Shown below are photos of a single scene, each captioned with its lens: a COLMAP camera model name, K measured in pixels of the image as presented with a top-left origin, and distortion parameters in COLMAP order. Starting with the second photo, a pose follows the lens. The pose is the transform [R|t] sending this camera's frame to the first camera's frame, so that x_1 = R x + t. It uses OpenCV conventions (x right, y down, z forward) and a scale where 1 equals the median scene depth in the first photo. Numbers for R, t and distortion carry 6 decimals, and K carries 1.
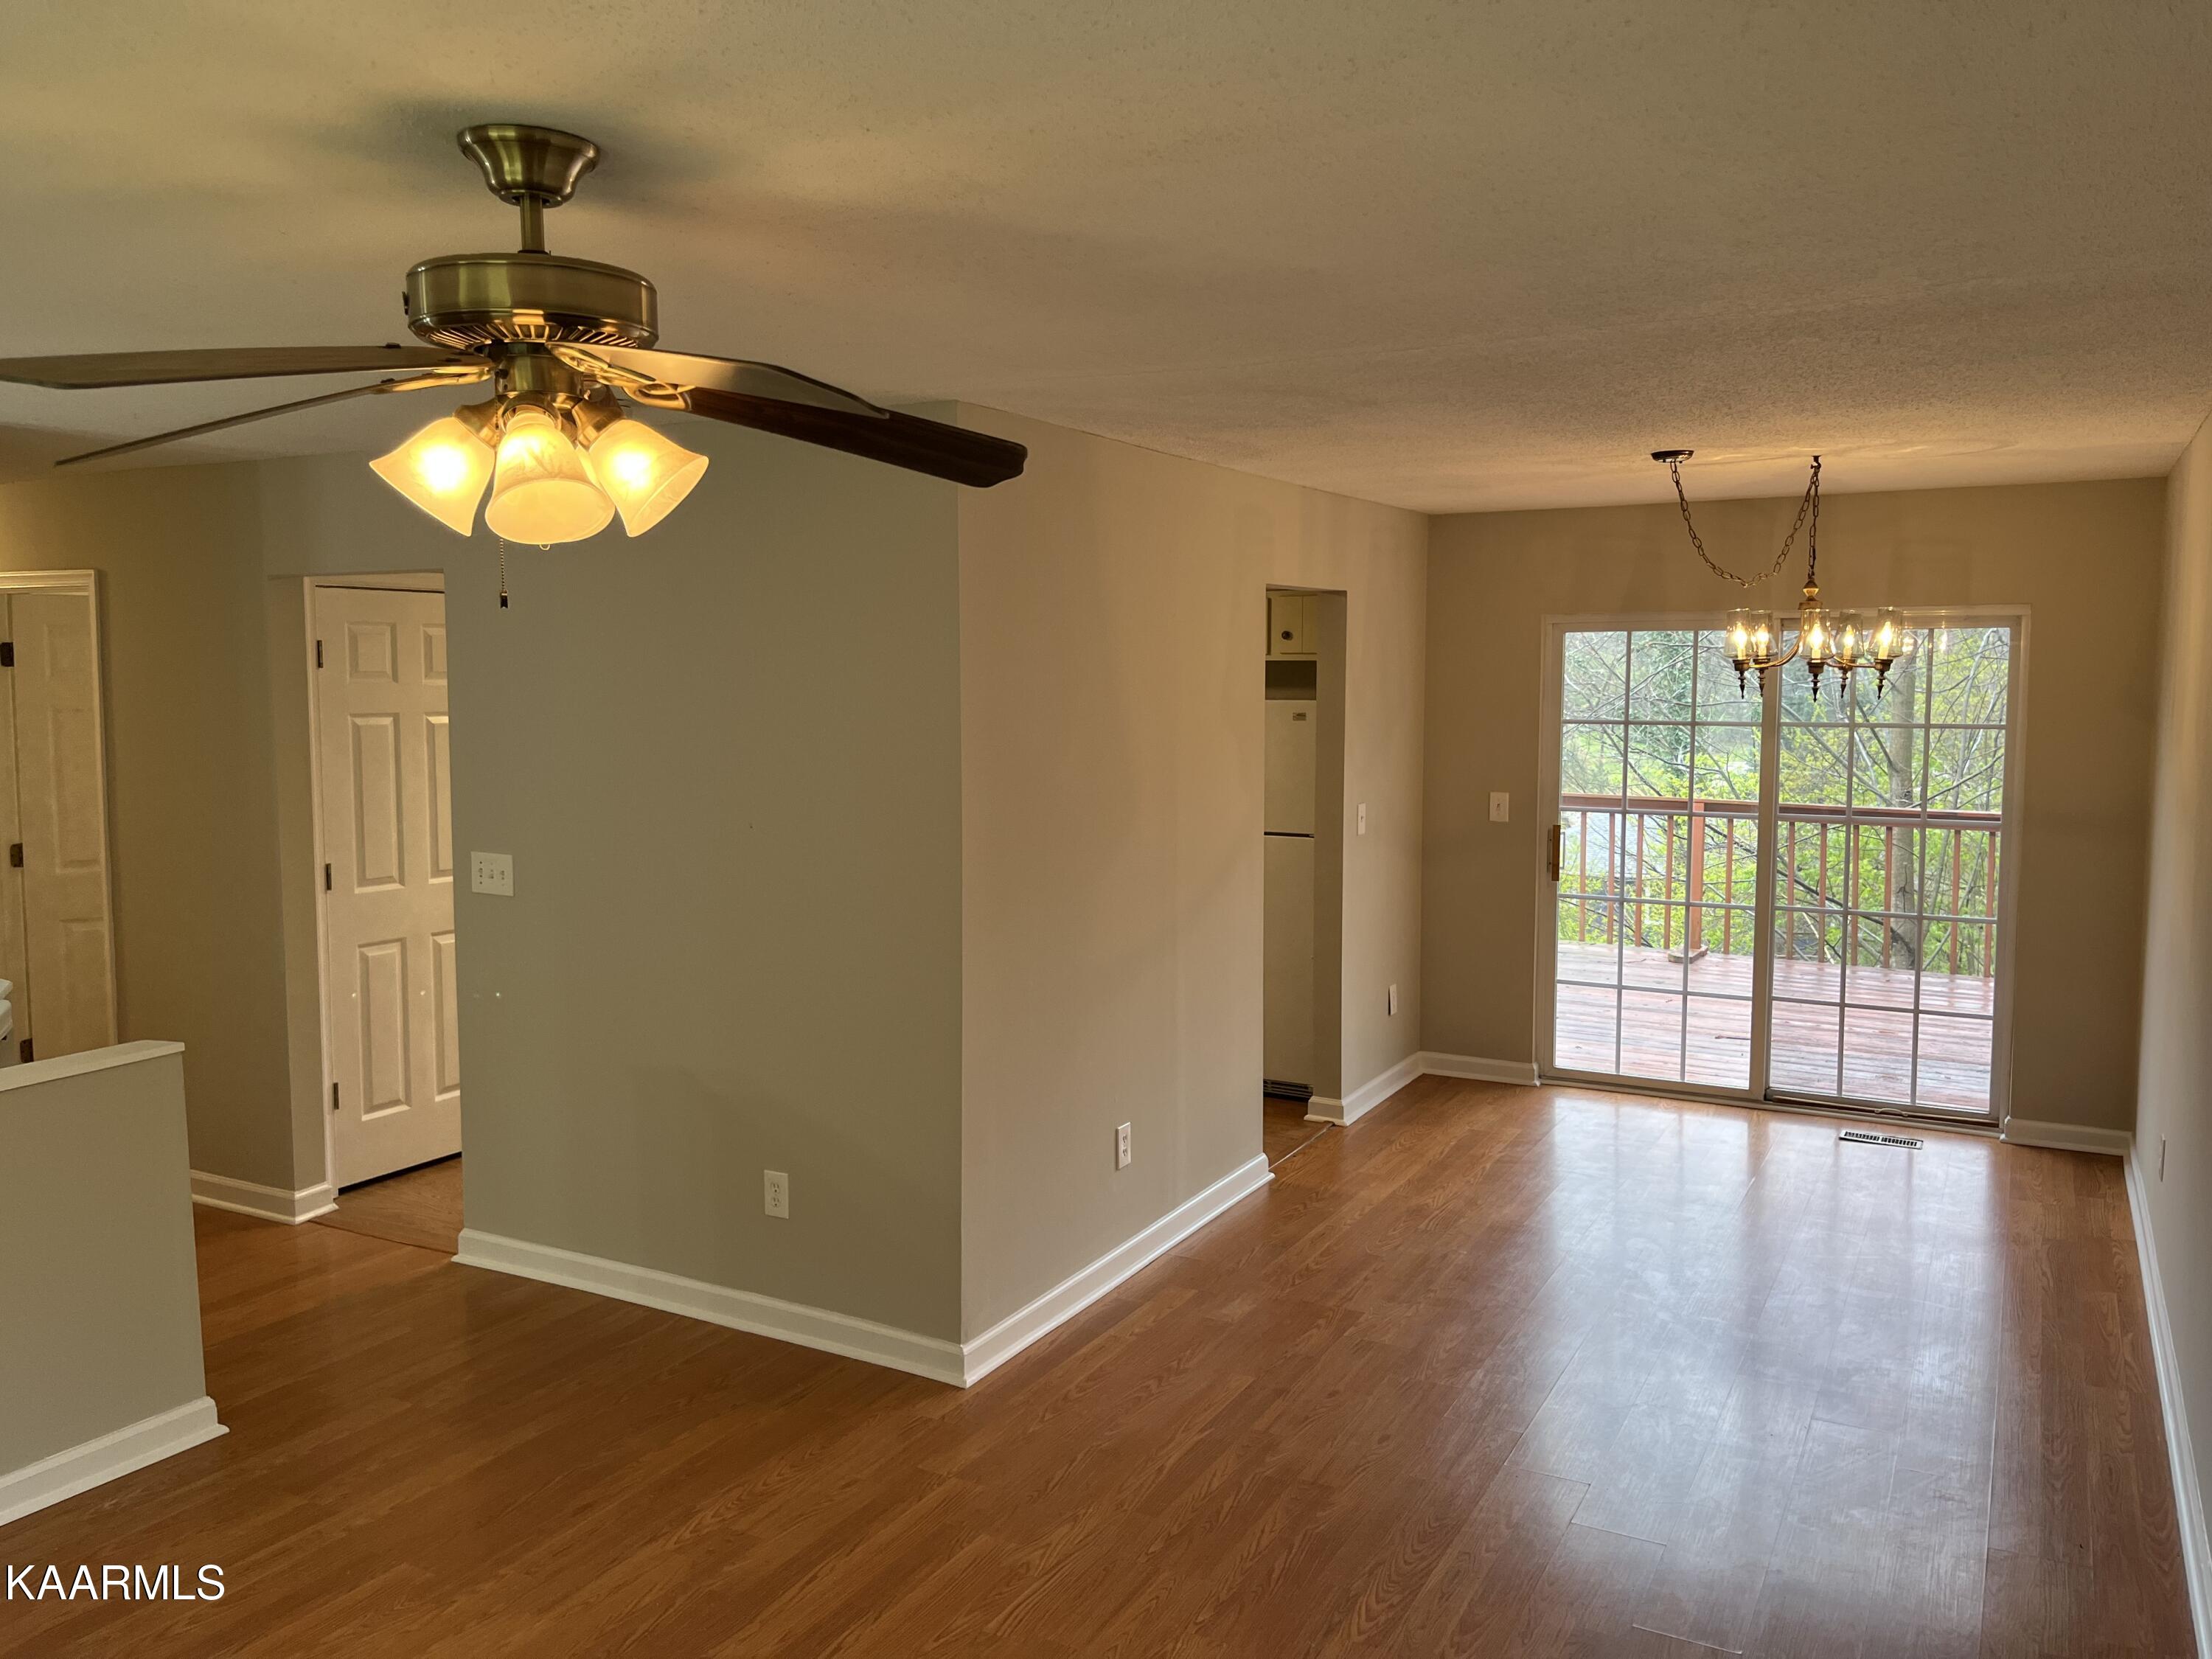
lens RADIAL K [[1681.4, 0, 1106.0], [0, 1681.4, 829.5], [0, 0, 1]] dist [0.006881, 0.002993]
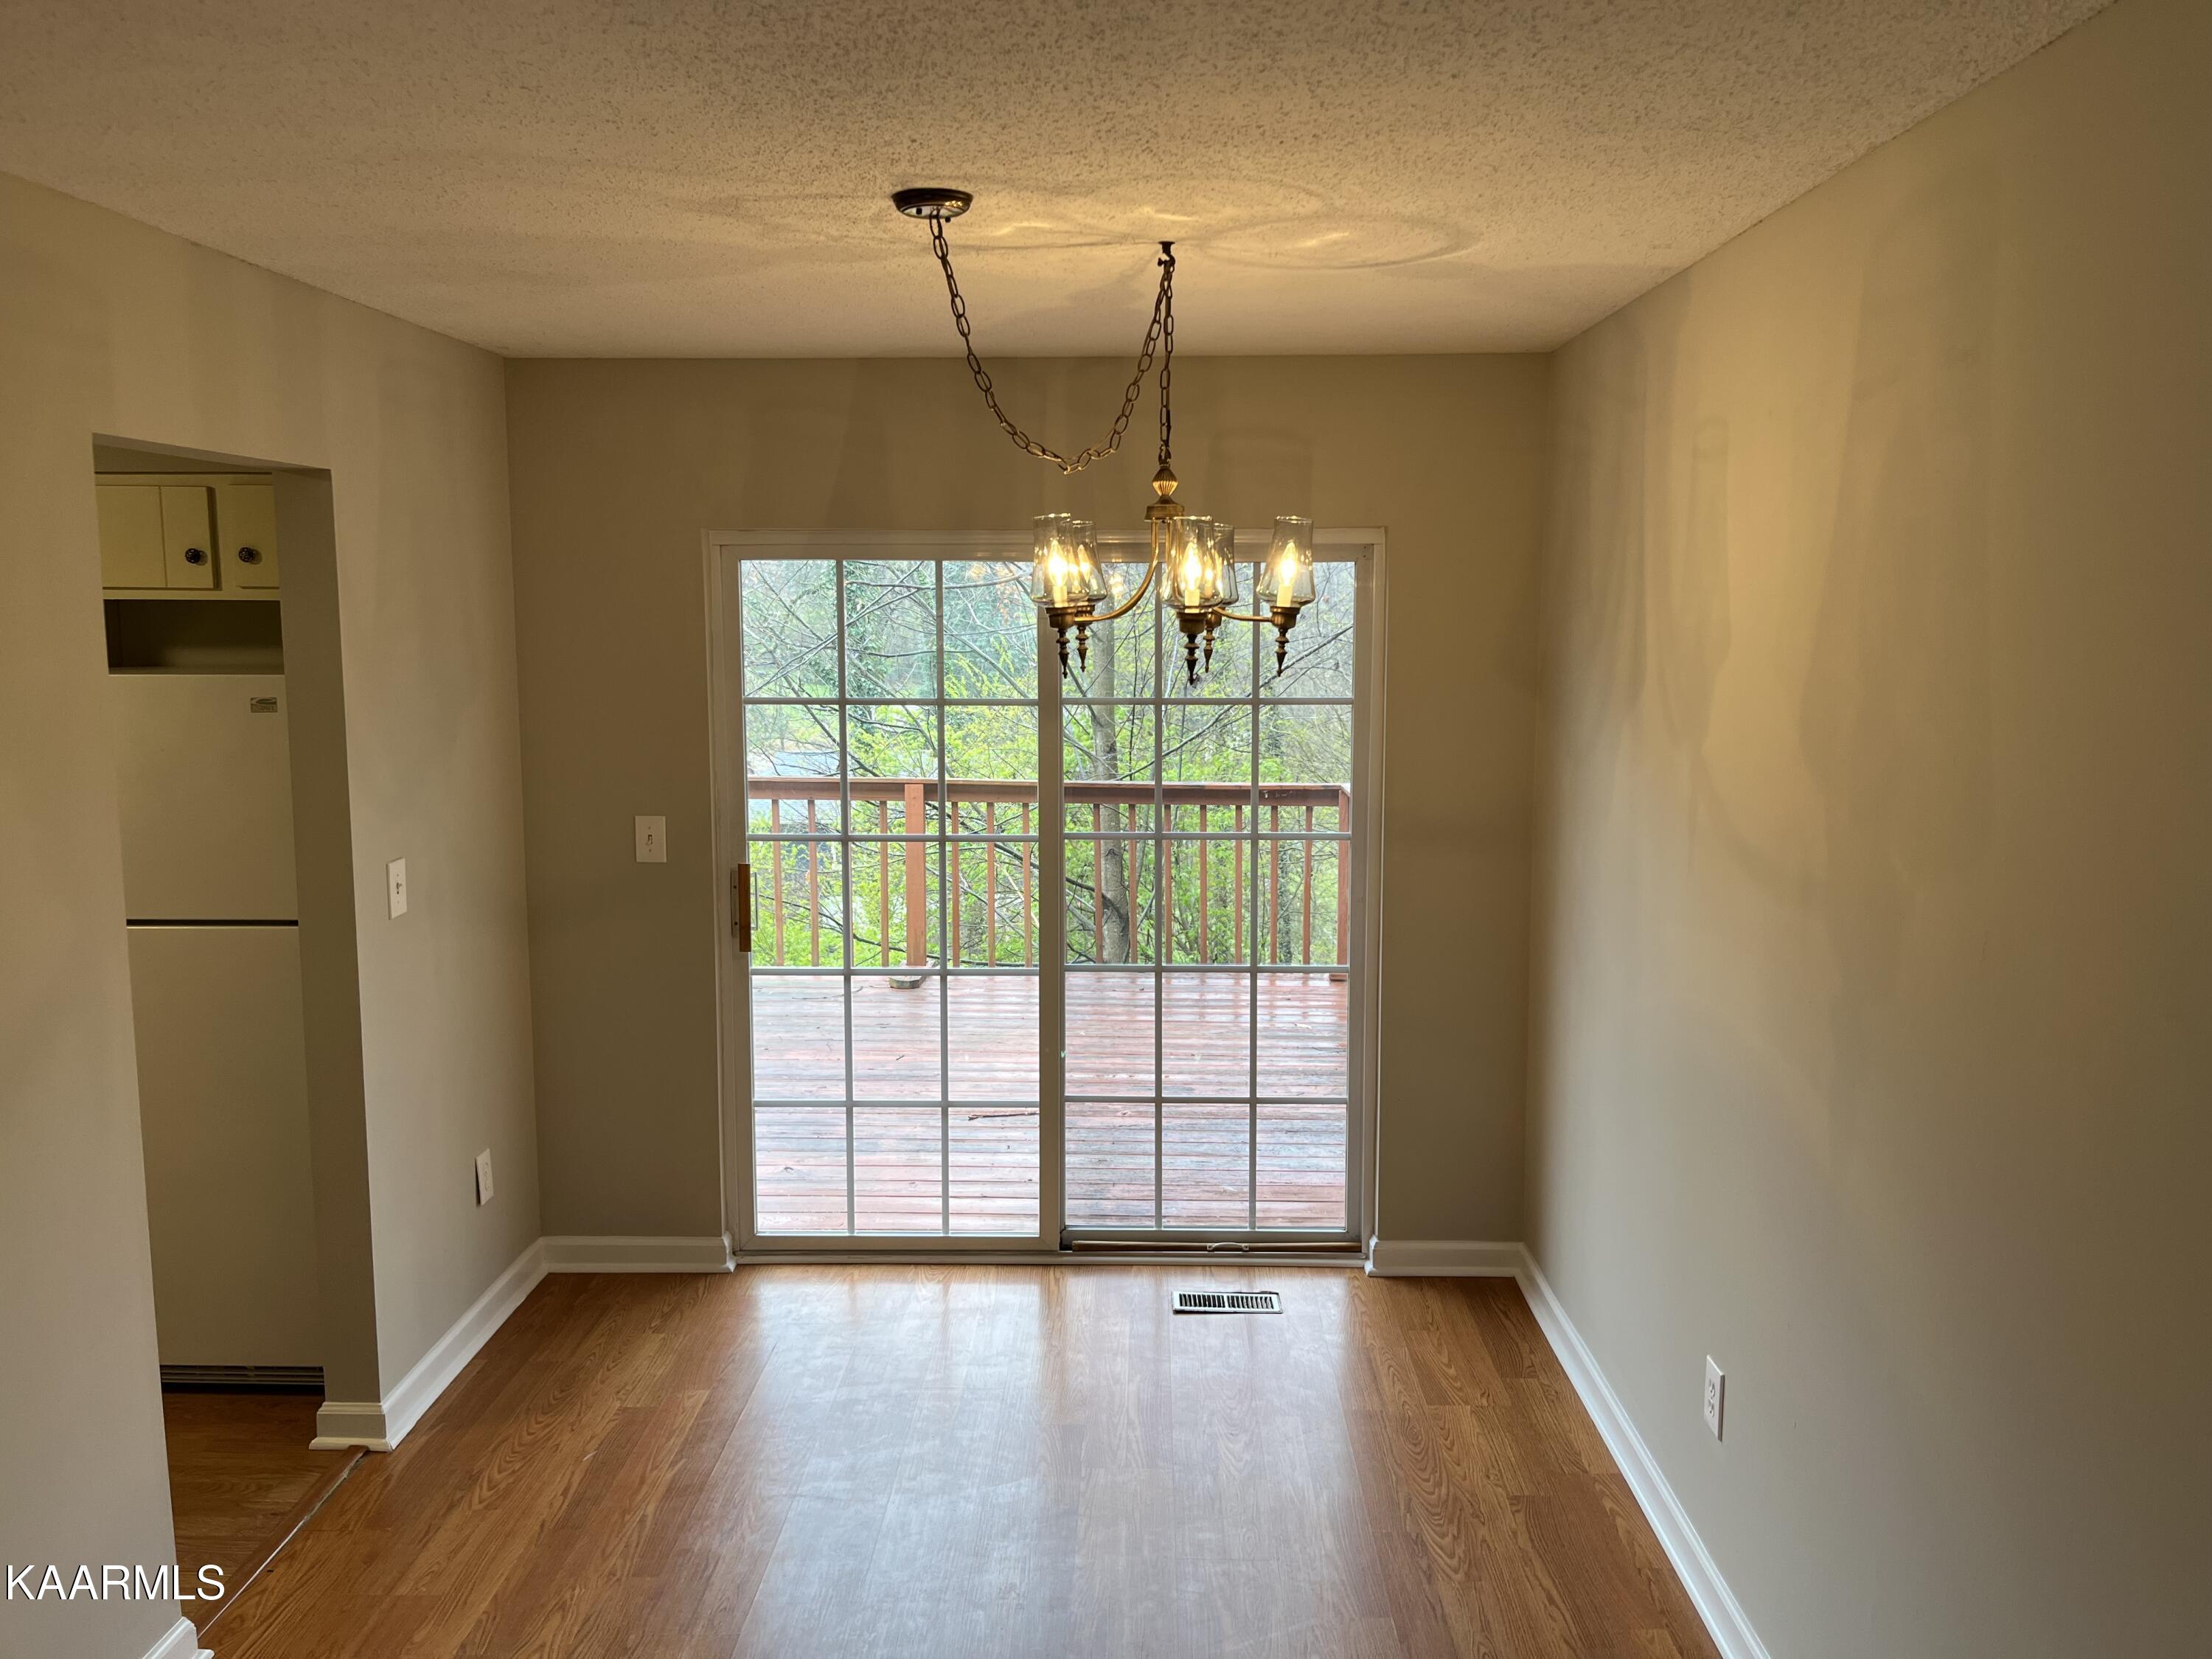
lens RADIAL K [[1678.4, 0, 1105.0], [0, 1678.4, 820.3], [0, 0, 1]] dist [0.072741, -0.114164]
pose [[0.888434, -0.054346, 0.455776, 0.107412], [0.040948, 0.998391, 0.039227, -0.041399], [-0.457175, -0.016187, 0.889230, 0.398572]]
